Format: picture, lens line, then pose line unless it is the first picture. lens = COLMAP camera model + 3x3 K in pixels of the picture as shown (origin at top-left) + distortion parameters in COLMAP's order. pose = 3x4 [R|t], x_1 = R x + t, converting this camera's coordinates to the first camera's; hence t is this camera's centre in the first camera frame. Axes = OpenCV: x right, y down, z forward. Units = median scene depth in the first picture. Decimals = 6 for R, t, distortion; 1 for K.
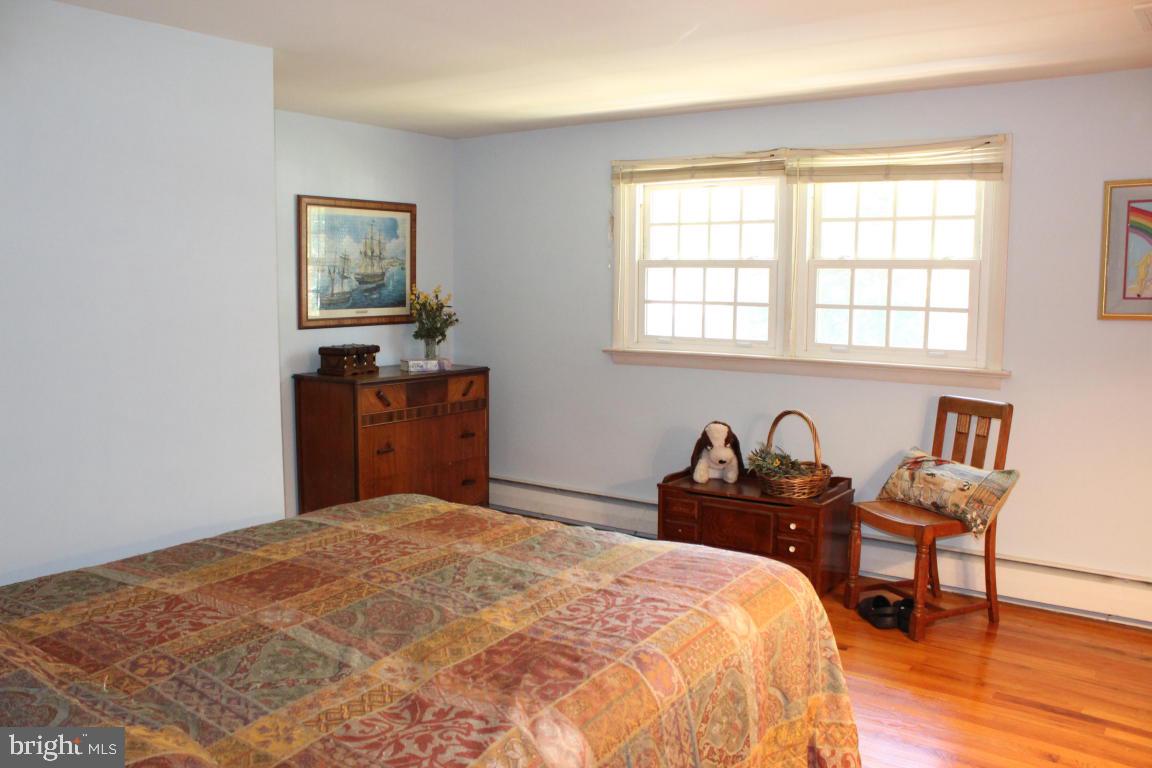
lens RADIAL K [[950.6, 0, 570.3], [0, 950.6, 383.0], [0, 0, 1]] dist [-0.086160, 0.014470]
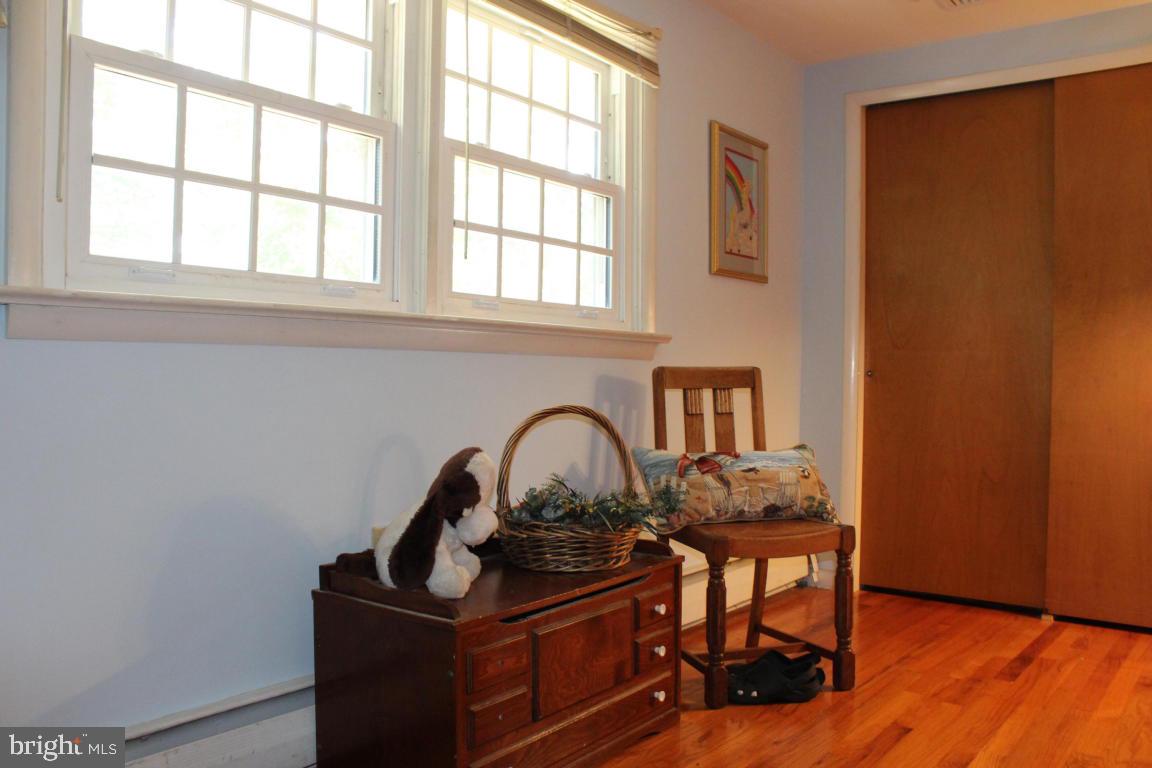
lens RADIAL K [[950.6, 0, 569.9], [0, 950.6, 375.0], [0, 0, 1]] dist [-0.086160, 0.014470]
pose [[0.008107, -0.016747, 0.999827, -0.289197], [0.085664, 0.996196, 0.015991, 0.001573], [-0.996291, 0.085520, 0.009511, 0.958907]]
